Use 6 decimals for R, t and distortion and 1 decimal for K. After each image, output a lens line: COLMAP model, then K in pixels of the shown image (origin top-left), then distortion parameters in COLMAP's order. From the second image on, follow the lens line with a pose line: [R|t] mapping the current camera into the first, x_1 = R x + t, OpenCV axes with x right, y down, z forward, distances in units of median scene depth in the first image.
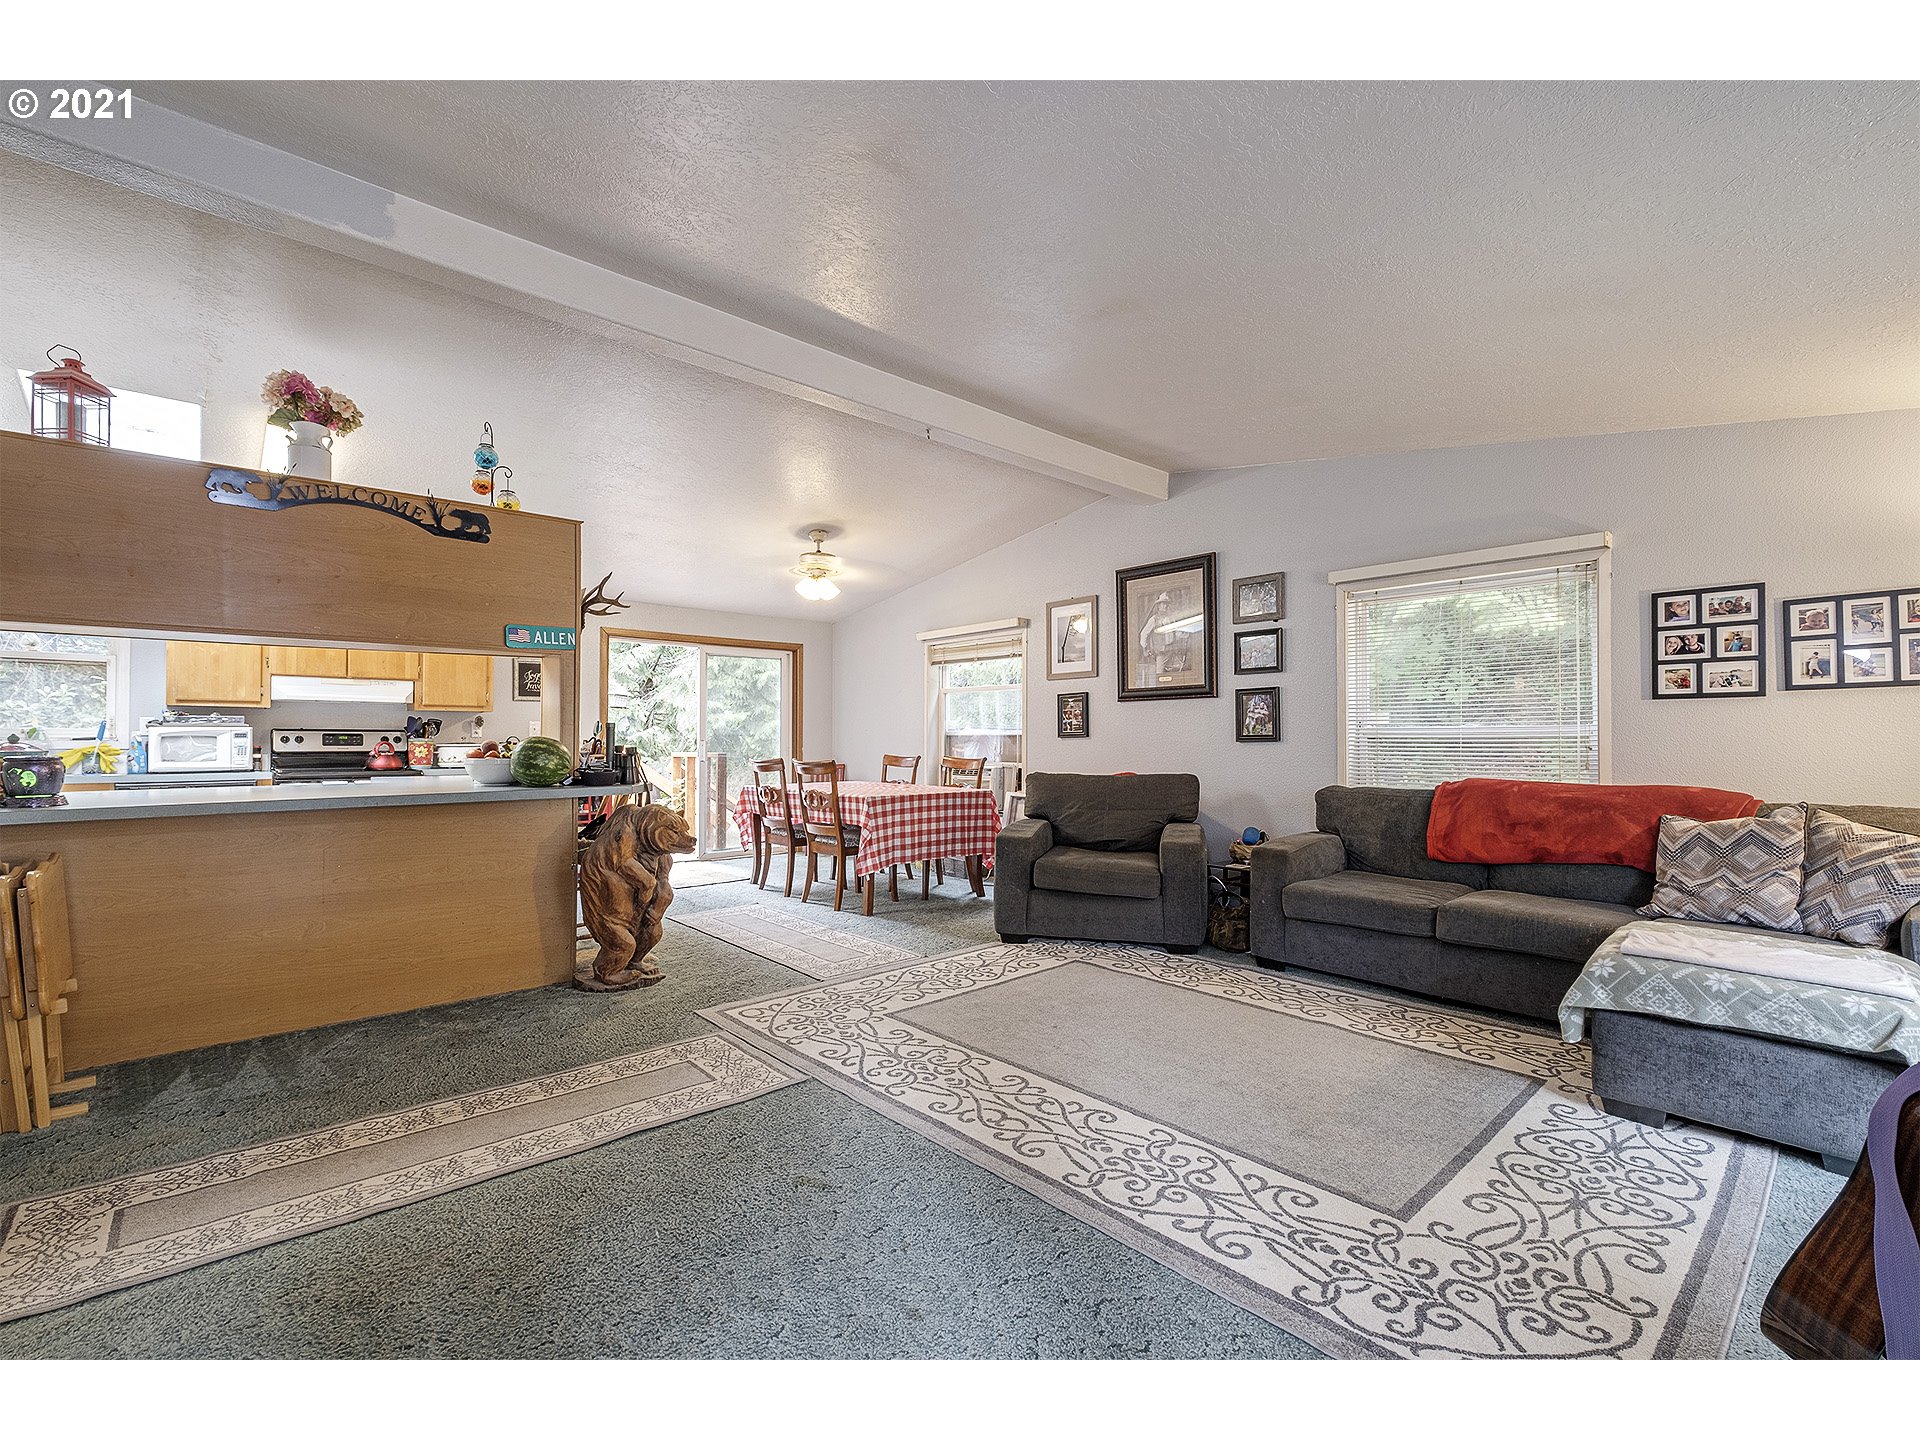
lens RADIAL K [[858.8, 0, 957.7], [0, 858.8, 734.3], [0, 0, 1]] dist [-0.002609, -0.001266]
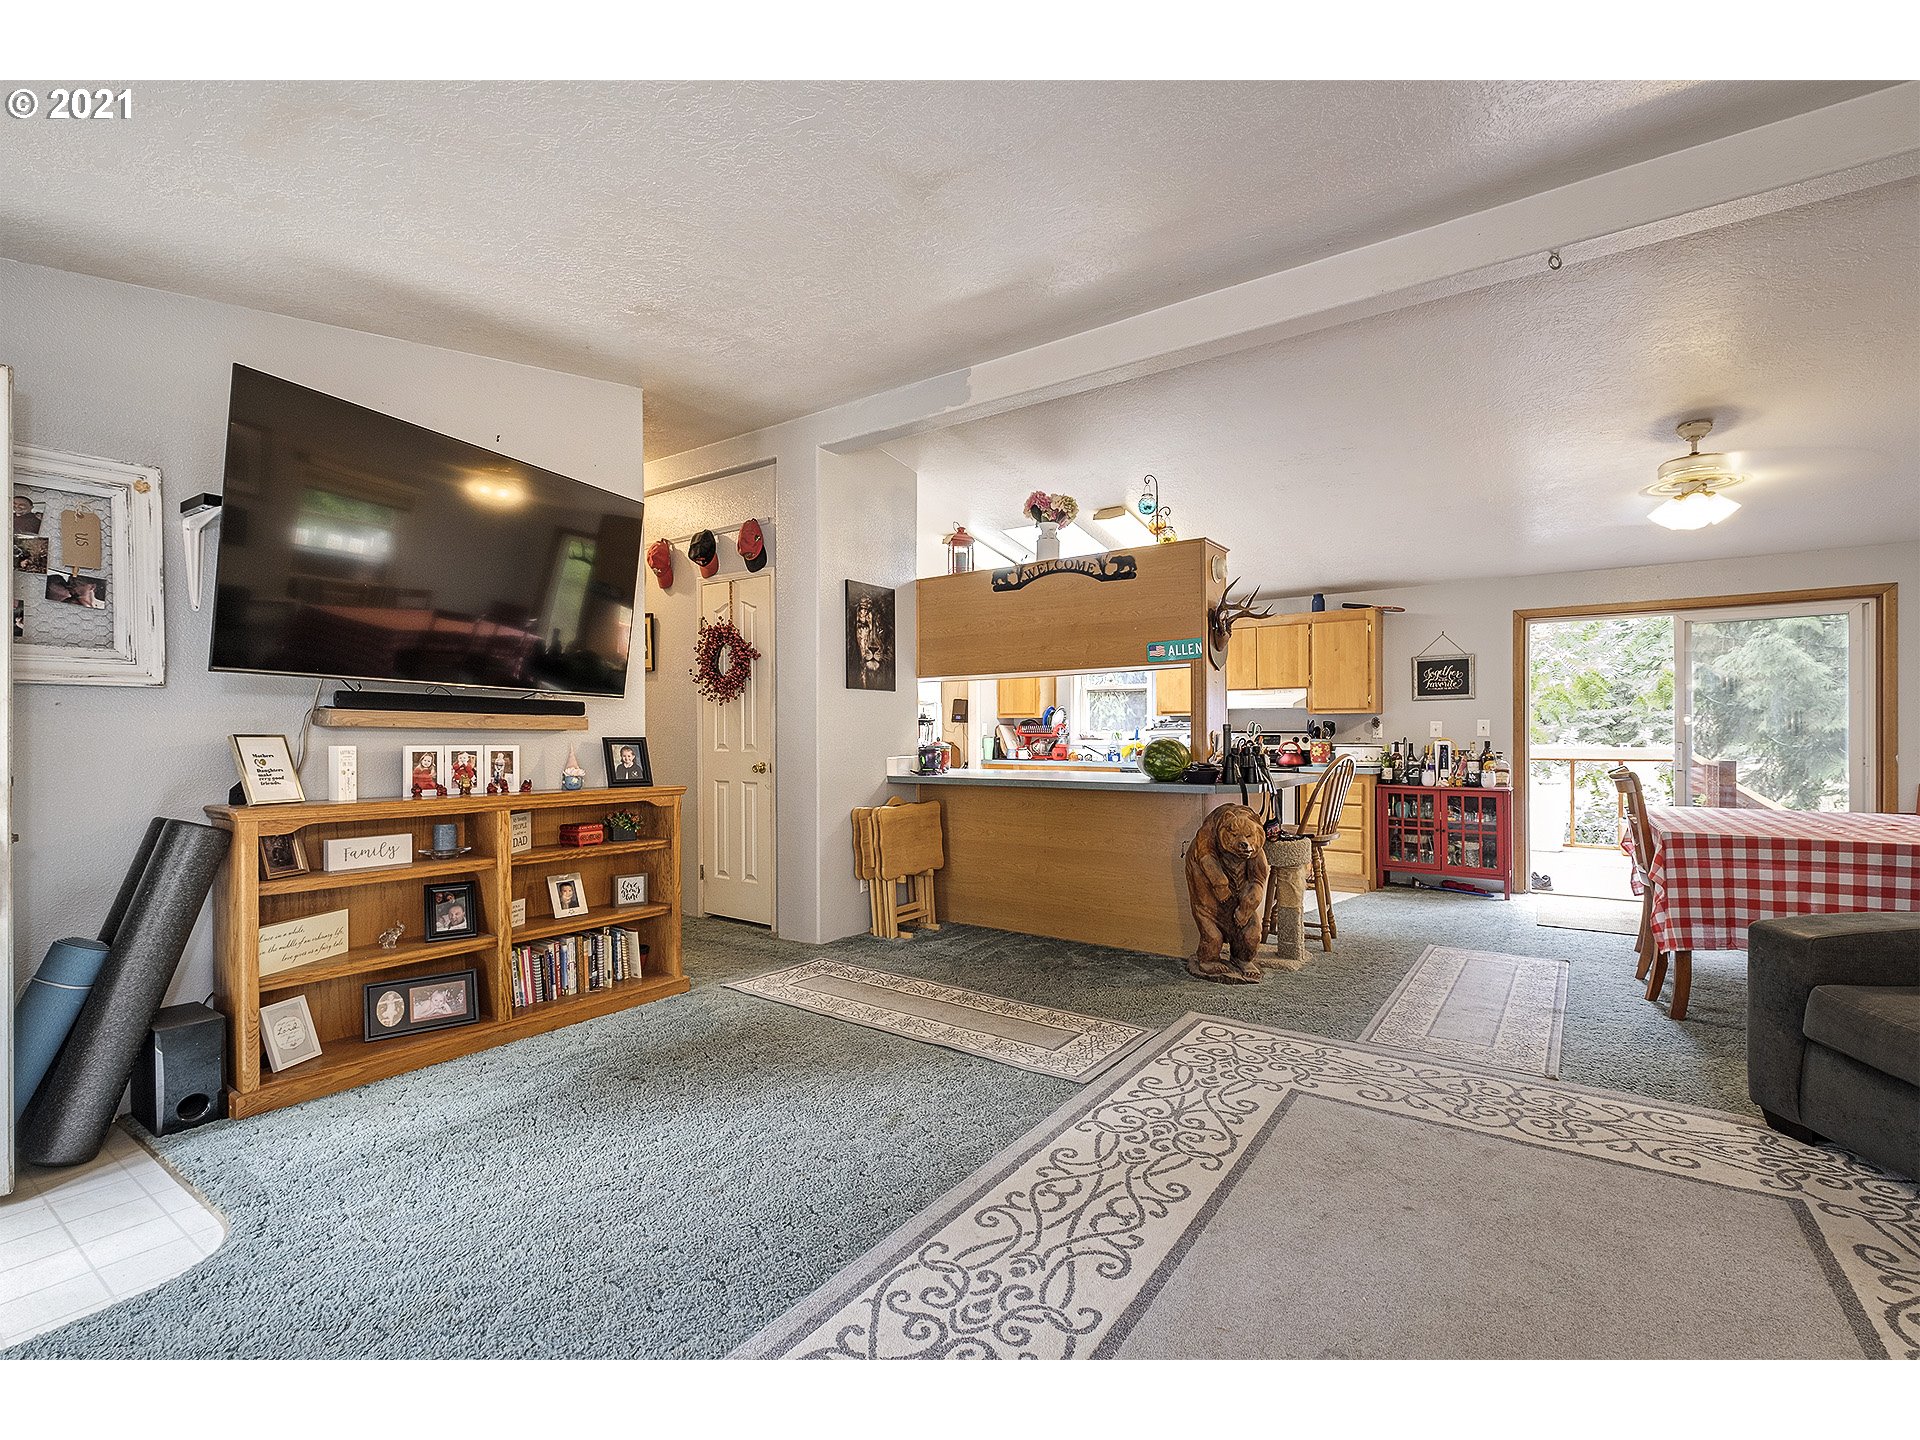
lens RADIAL K [[858.8, 0, 957.7], [0, 858.8, 734.3], [0, 0, 1]] dist [-0.002609, -0.001266]
pose [[0.198430, -0.004349, -0.980105, 0.417637], [0.003747, 0.999986, -0.003678, 0.001410], [0.980108, -0.002943, 0.198444, 0.360632]]
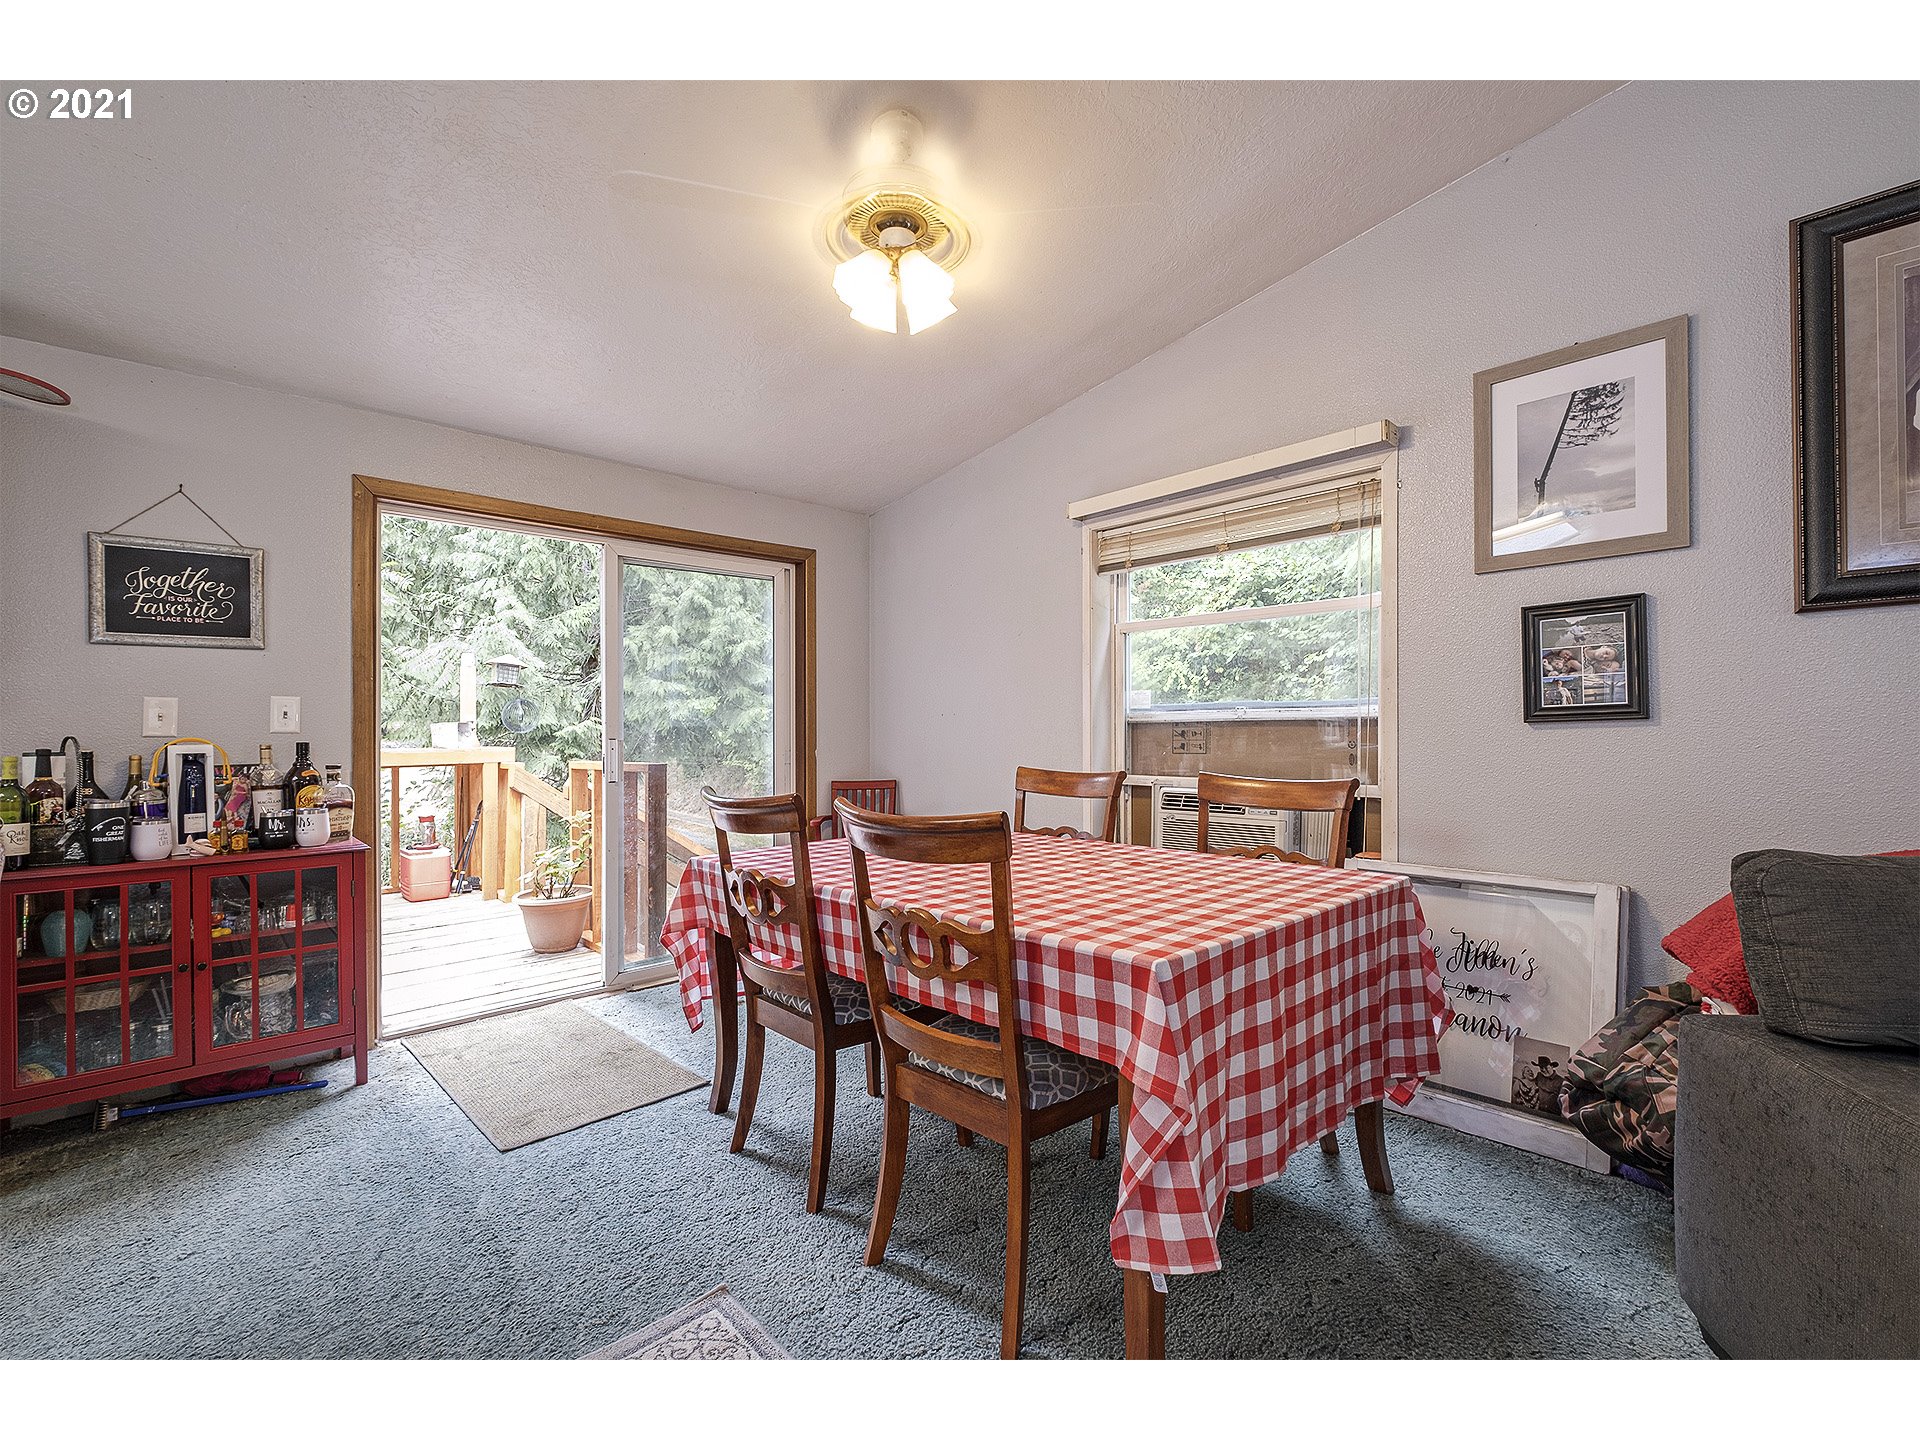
lens RADIAL K [[825.7, 0, 942.2], [0, 825.7, 721.1], [0, 0, 1]] dist [-0.000315, -0.000605]
pose [[0.999798, -0.010758, 0.016977, -0.172497], [0.010860, 0.999923, -0.005922, 0.002927], [-0.016912, 0.006106, 0.999838, 0.763065]]
